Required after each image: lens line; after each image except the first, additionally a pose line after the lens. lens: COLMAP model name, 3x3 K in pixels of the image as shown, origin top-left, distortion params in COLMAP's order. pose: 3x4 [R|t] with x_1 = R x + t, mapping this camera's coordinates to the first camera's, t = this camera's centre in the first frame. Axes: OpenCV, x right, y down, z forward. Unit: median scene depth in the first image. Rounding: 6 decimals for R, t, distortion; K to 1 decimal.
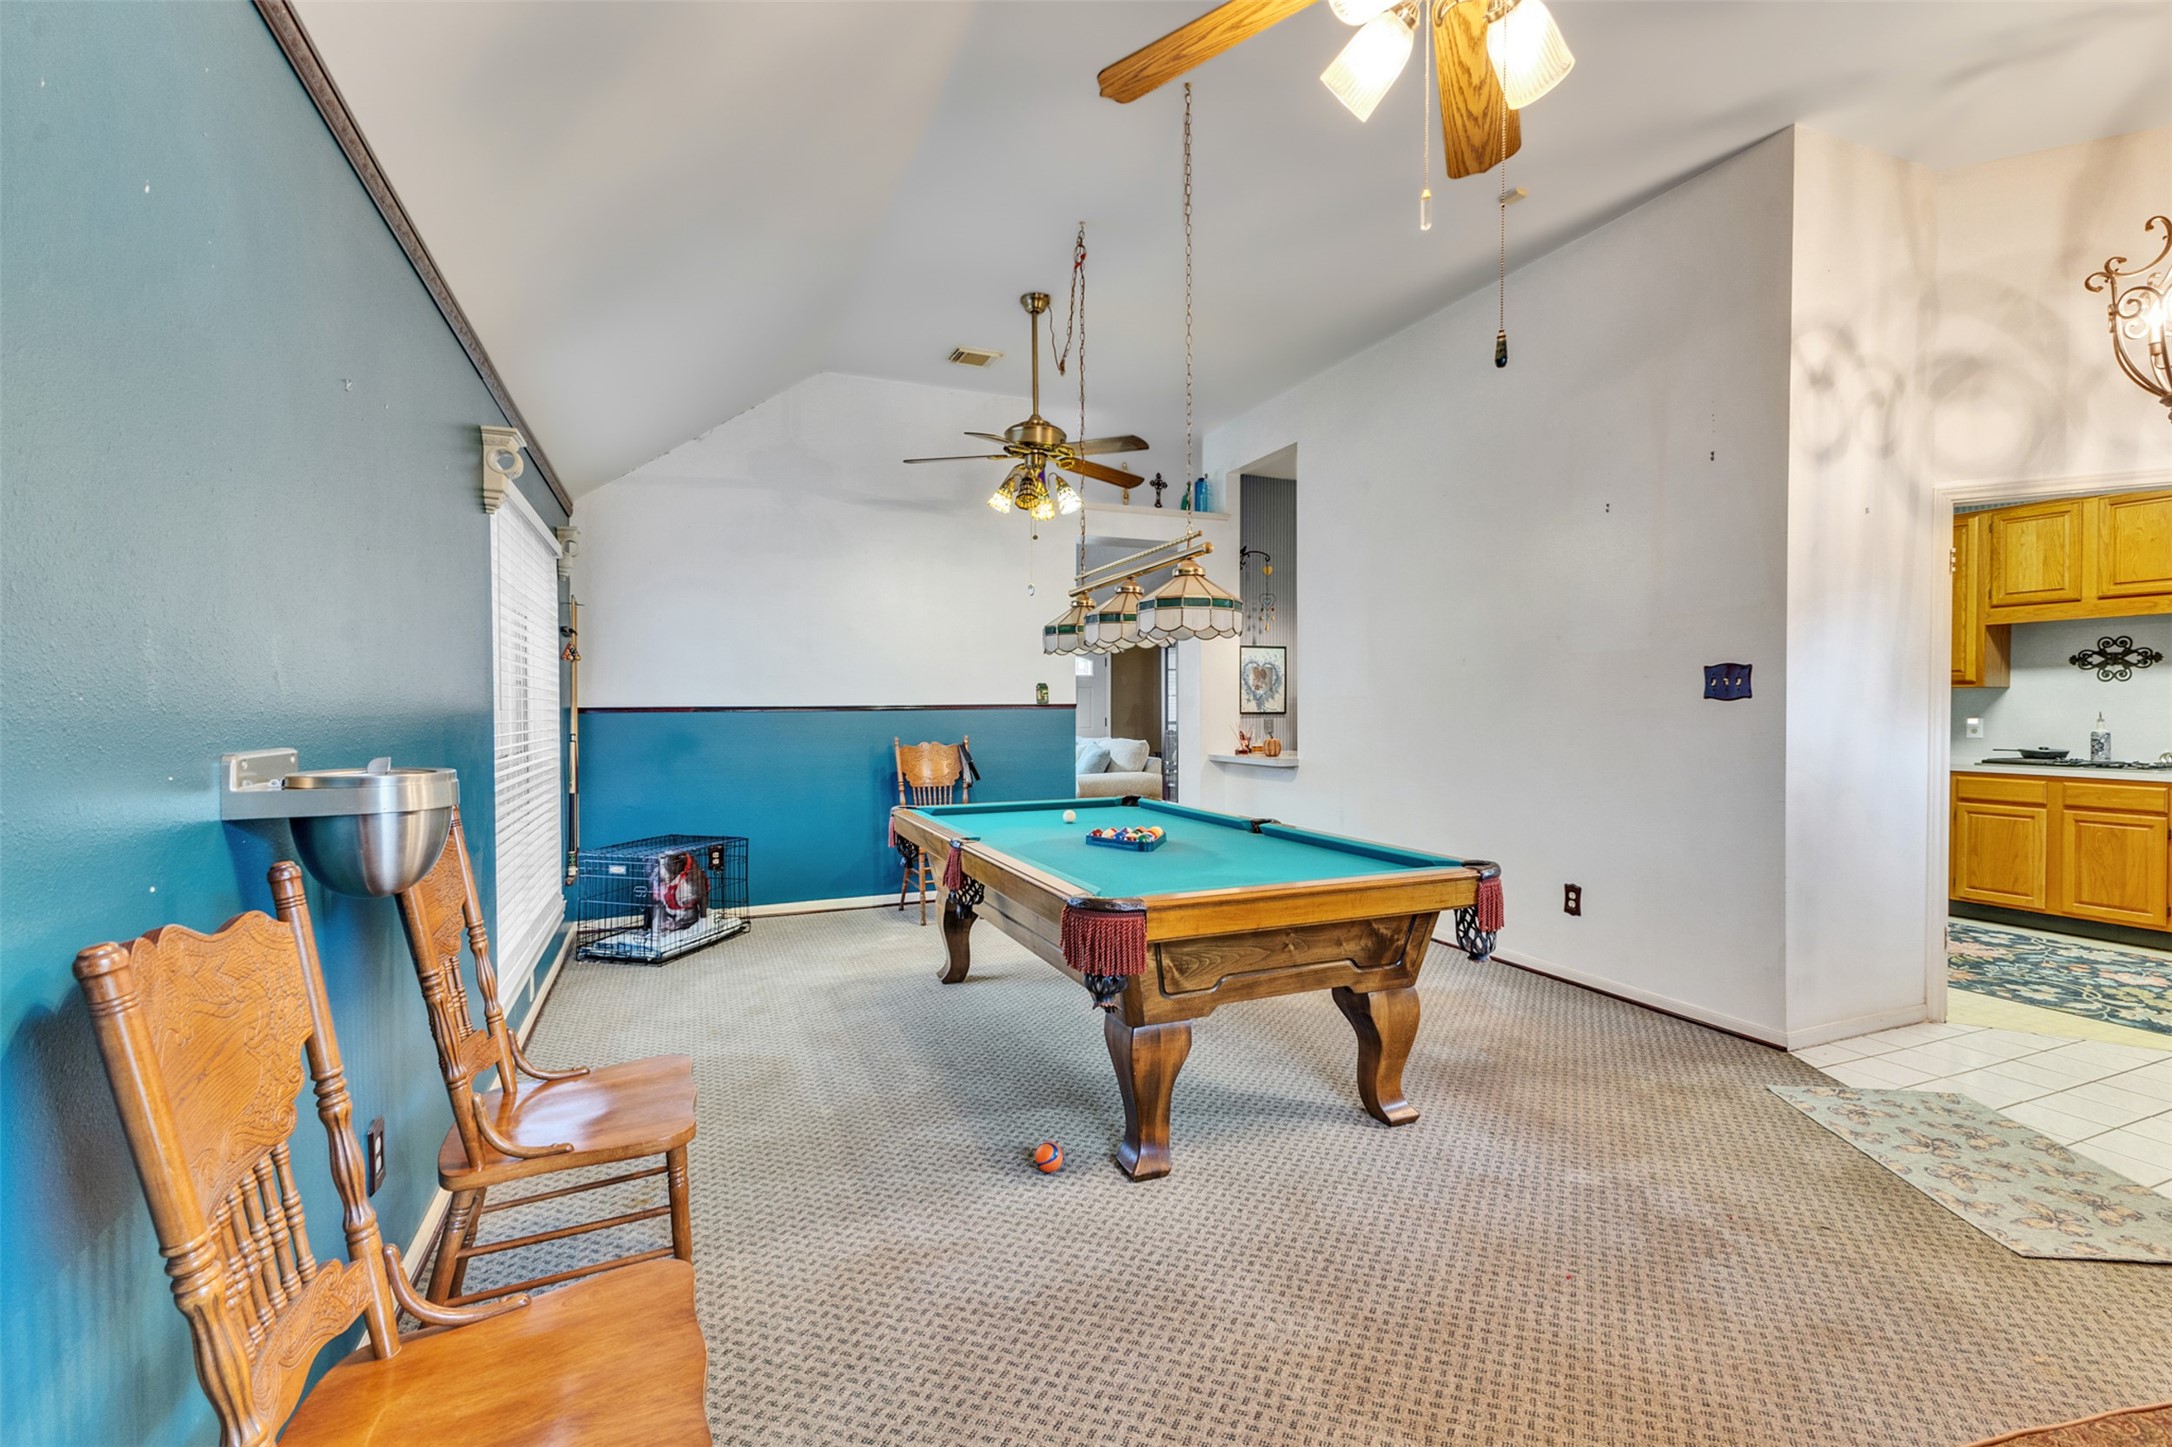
lens RADIAL K [[945.0, 0, 1096.1], [0, 945.0, 719.3], [0, 0, 1]] dist [0.013744, -0.000816]
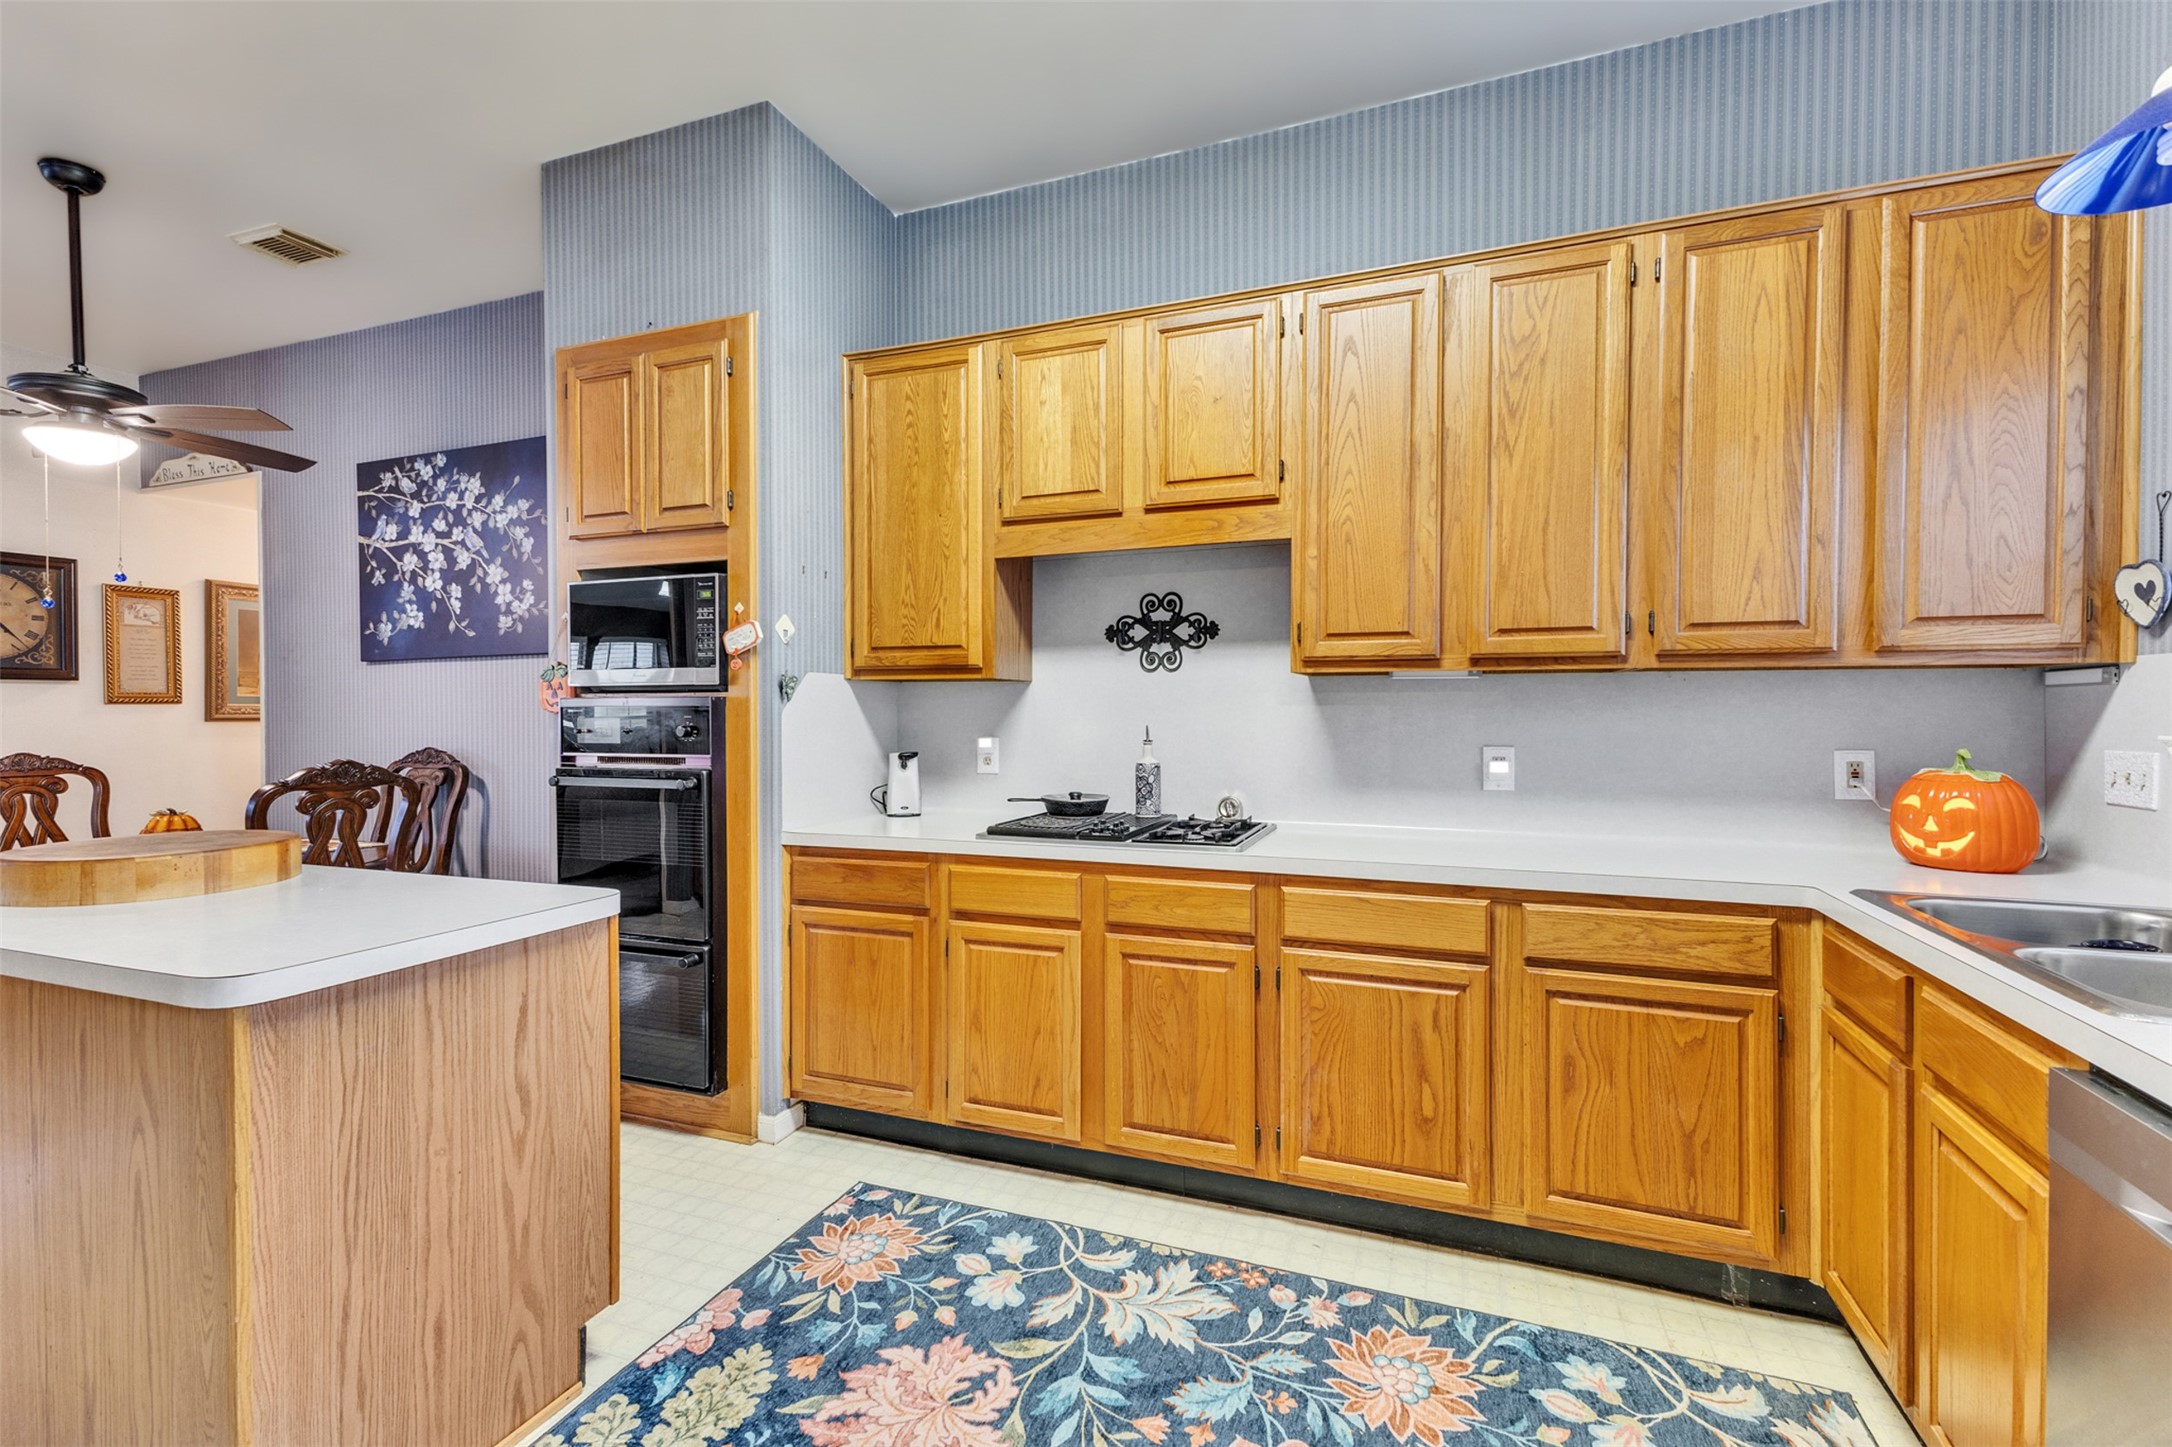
lens RADIAL K [[945.0, 0, 1083.7], [0, 945.0, 719.5], [0, 0, 1]] dist [0.013744, -0.000816]
pose [[0.703319, -0.008086, 0.710829, 0.624460], [0.010030, 0.999949, 0.001450, -0.012496], [-0.710804, 0.006110, 0.703364, 0.631691]]
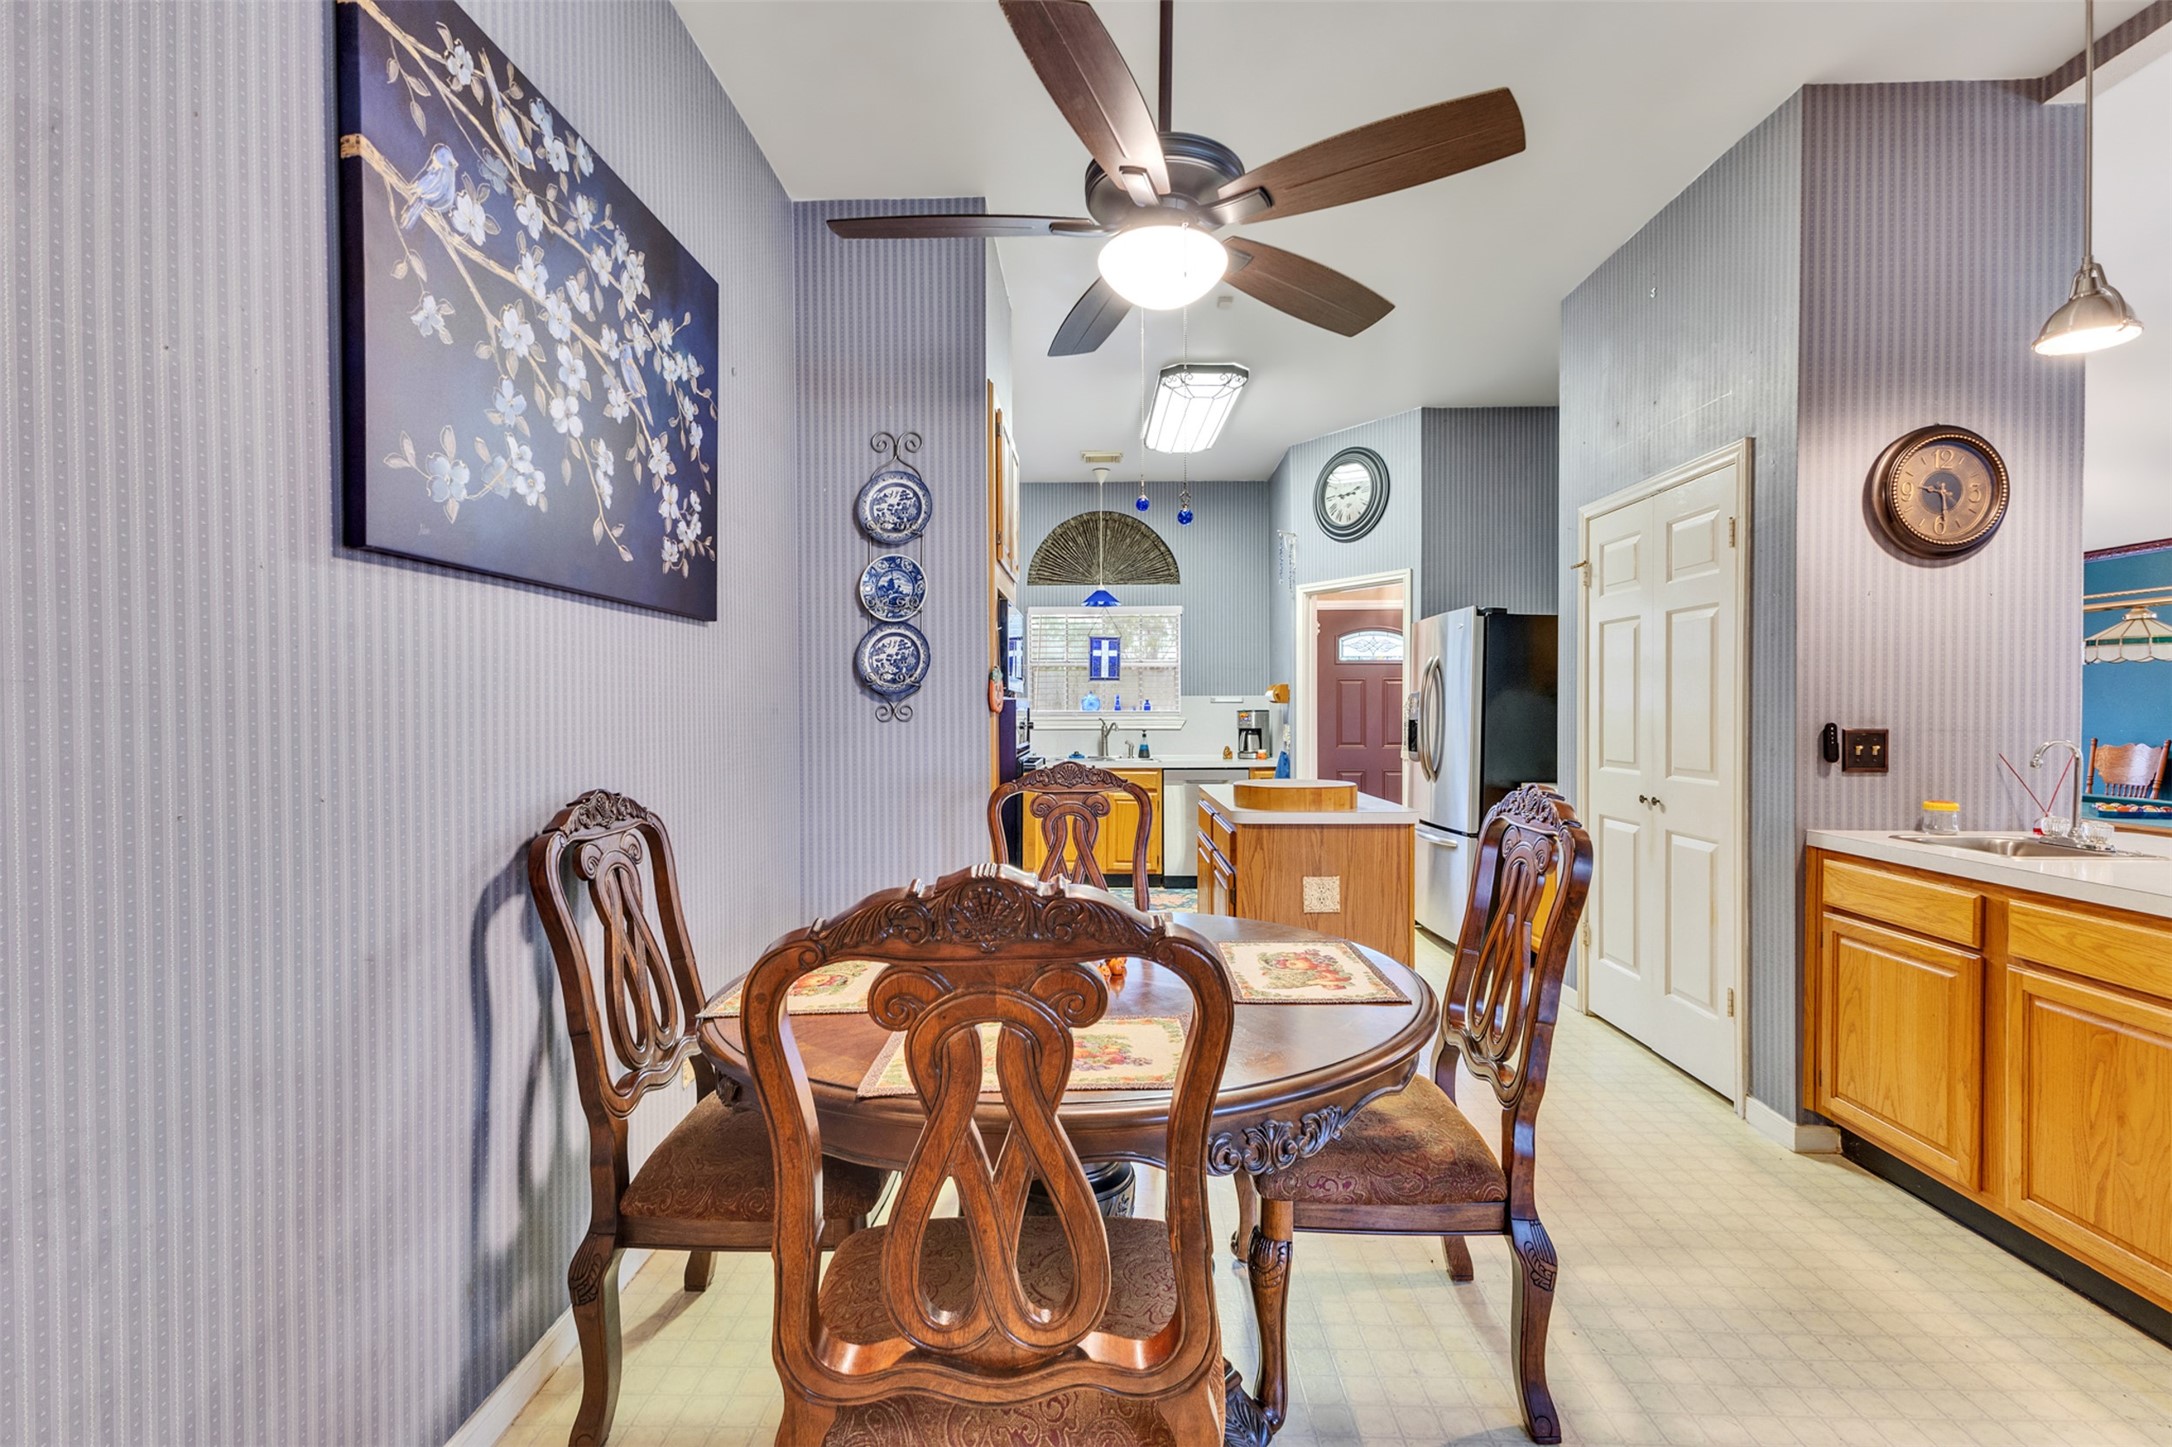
lens RADIAL K [[945.0, 0, 1080.6], [0, 945.0, 721.8], [0, 0, 1]] dist [0.013744, -0.000816]
pose [[-0.905390, -0.001151, 0.424578, 0.494484], [0.008559, 0.999744, 0.020963, -0.024378], [-0.424494, 0.022614, -0.905148, 1.768613]]
